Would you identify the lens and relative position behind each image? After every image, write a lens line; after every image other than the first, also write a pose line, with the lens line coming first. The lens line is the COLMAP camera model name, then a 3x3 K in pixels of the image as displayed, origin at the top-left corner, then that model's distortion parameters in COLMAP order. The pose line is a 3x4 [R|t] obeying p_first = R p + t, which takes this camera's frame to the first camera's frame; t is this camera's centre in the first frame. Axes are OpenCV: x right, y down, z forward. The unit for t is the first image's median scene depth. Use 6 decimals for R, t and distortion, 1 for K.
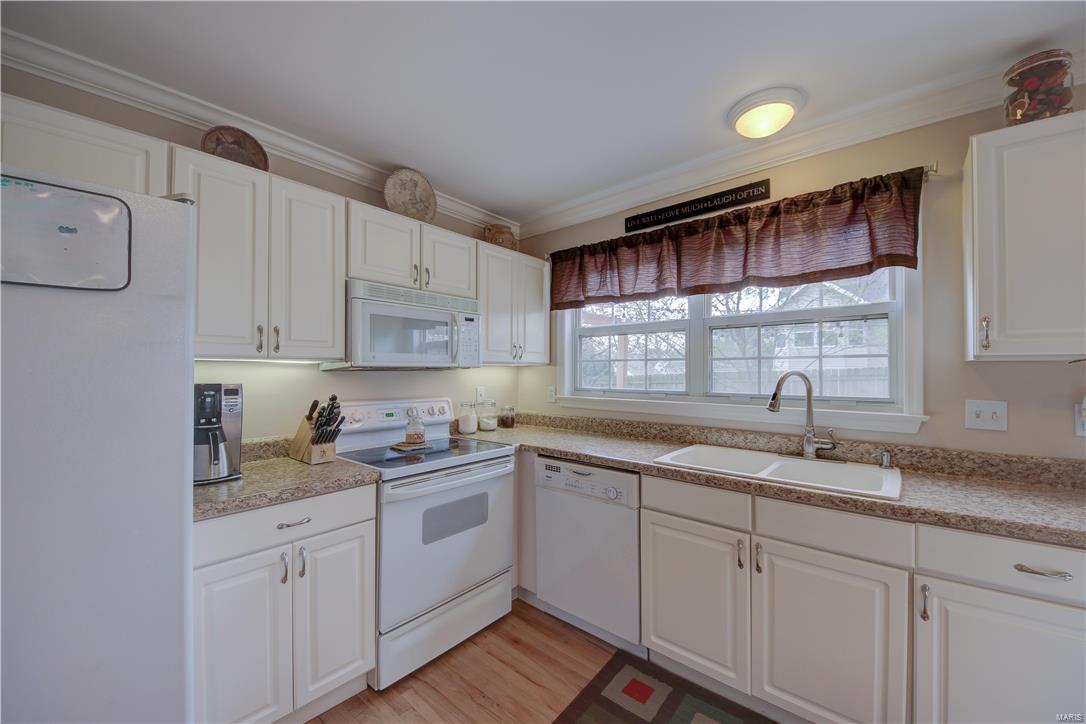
lens RADIAL K [[414.6, 0, 543.0], [0, 414.6, 362.0], [0, 0, 1]] dist [0.042354, -0.030492]
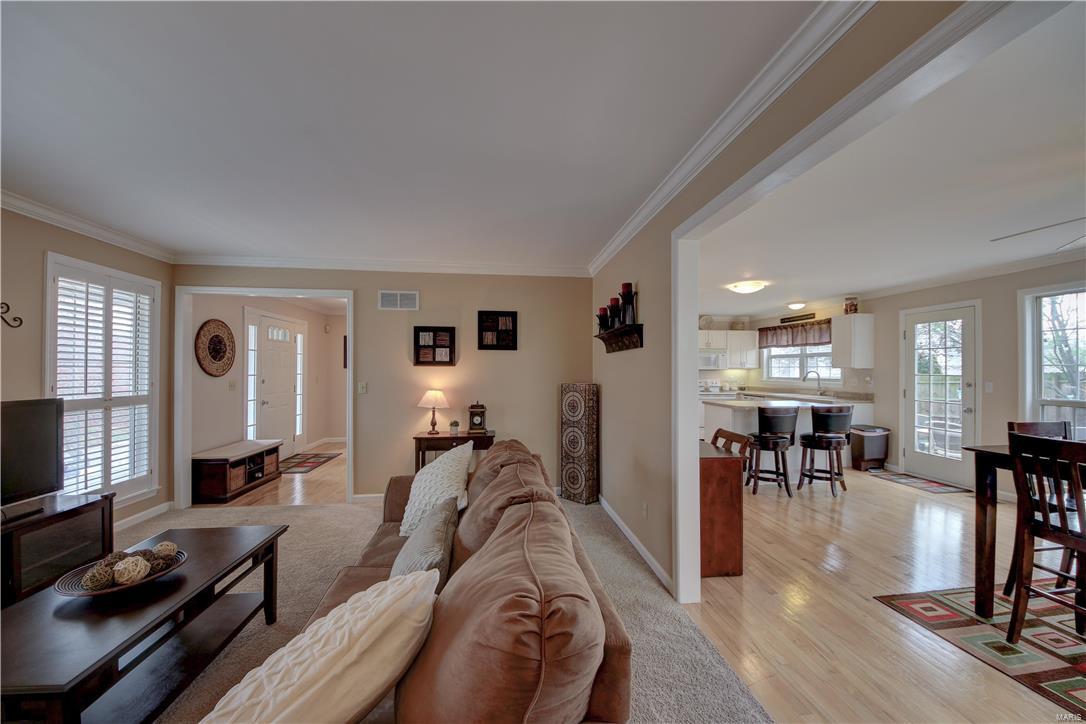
lens RADIAL K [[414.6, 0, 543.0], [0, 414.6, 362.0], [0, 0, 1]] dist [0.042354, -0.030492]
pose [[0.741086, -0.009587, -0.671342, 0.979635], [0.010374, 0.999942, -0.002828, -0.051850], [0.671330, -0.004869, 0.741142, -2.416355]]
